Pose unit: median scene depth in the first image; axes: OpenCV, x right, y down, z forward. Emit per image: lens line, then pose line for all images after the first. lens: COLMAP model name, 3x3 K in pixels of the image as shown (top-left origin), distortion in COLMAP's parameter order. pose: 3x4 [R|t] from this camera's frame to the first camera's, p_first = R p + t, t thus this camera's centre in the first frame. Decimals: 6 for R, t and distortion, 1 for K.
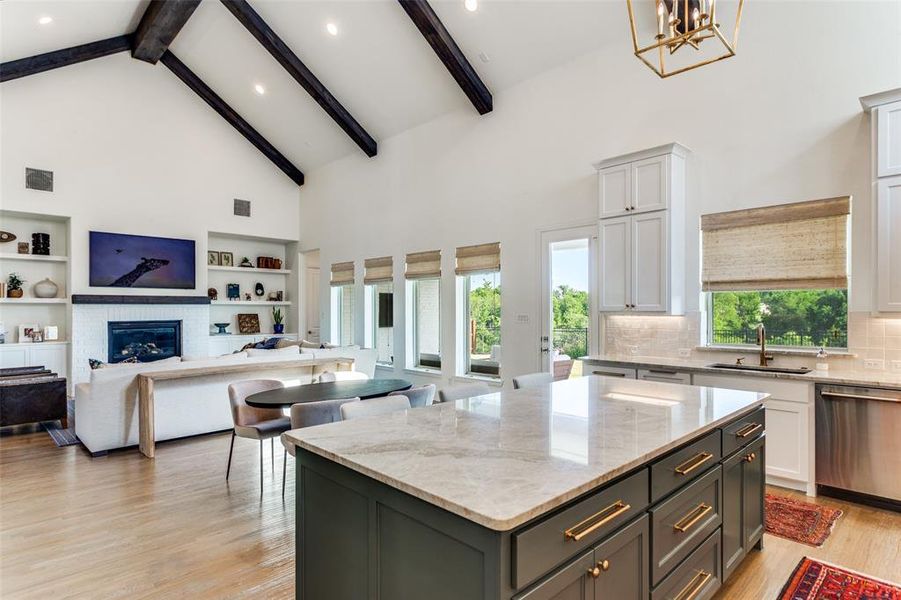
lens RADIAL K [[480.4, 0, 439.3], [0, 480.4, 304.2], [0, 0, 1]] dist [-0.001211, -0.000304]
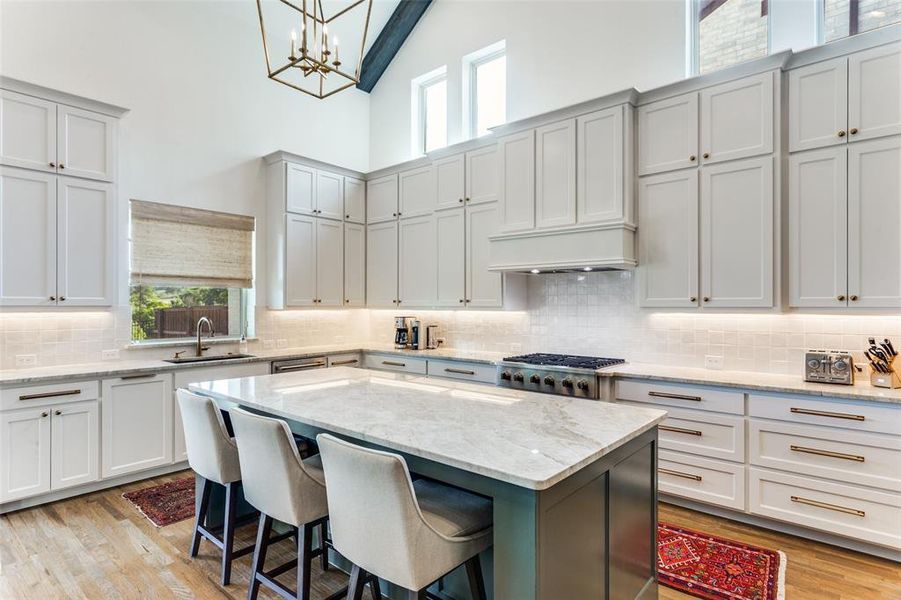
lens RADIAL K [[480.4, 0, 439.3], [0, 480.4, 304.2], [0, 0, 1]] dist [-0.001211, -0.000304]
pose [[-0.098804, 0.008516, 0.995070, -0.424126], [-0.005241, 0.999945, -0.009078, 0.017185], [-0.995093, -0.006112, -0.098754, 0.540997]]
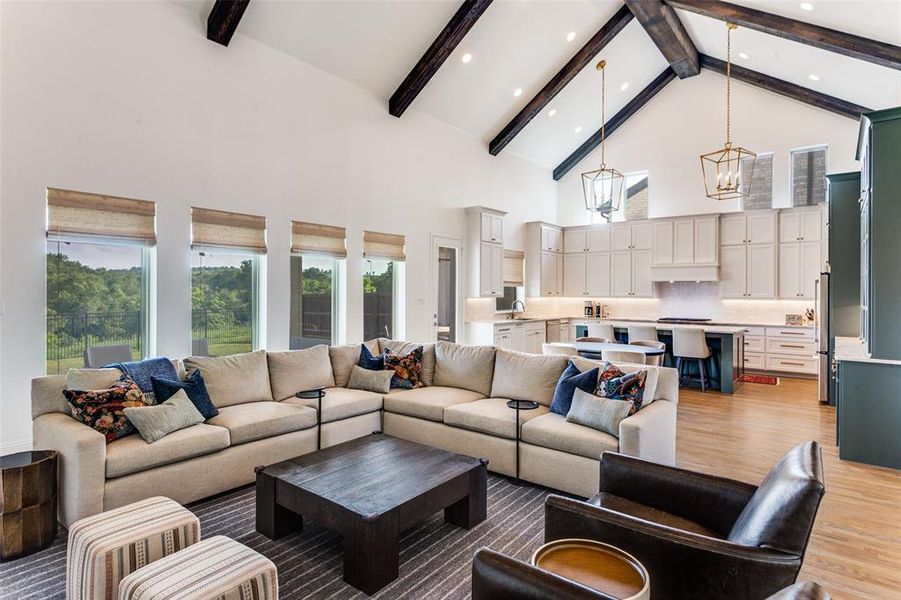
lens RADIAL K [[468.7, 0, 446.4], [0, 468.7, 293.2], [0, 0, 1]] dist [-0.001911, 0.000007]
pose [[-0.145221, 0.001274, 0.989398, -1.448943], [-0.009207, 0.999954, -0.002639, 0.011065], [-0.989356, -0.009492, -0.145203, 1.566364]]
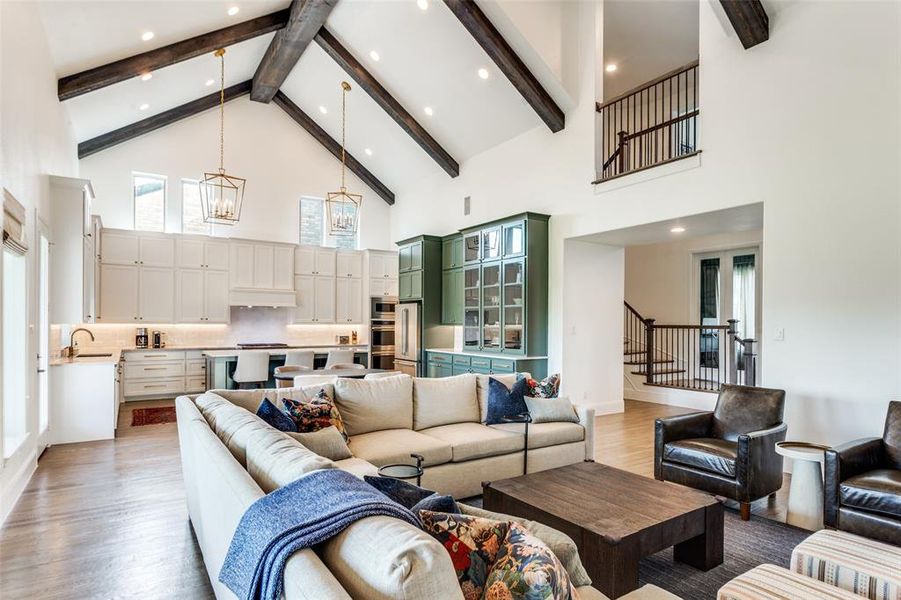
lens RADIAL K [[494.7, 0, 449.6], [0, 494.7, 322.8], [0, 0, 1]] dist [-0.002127, 0.000304]
pose [[-0.984103, -0.001603, 0.177592, -0.753011], [-0.002335, 0.999990, -0.003909, 0.021332], [-0.177584, -0.004261, -0.984096, 2.227584]]
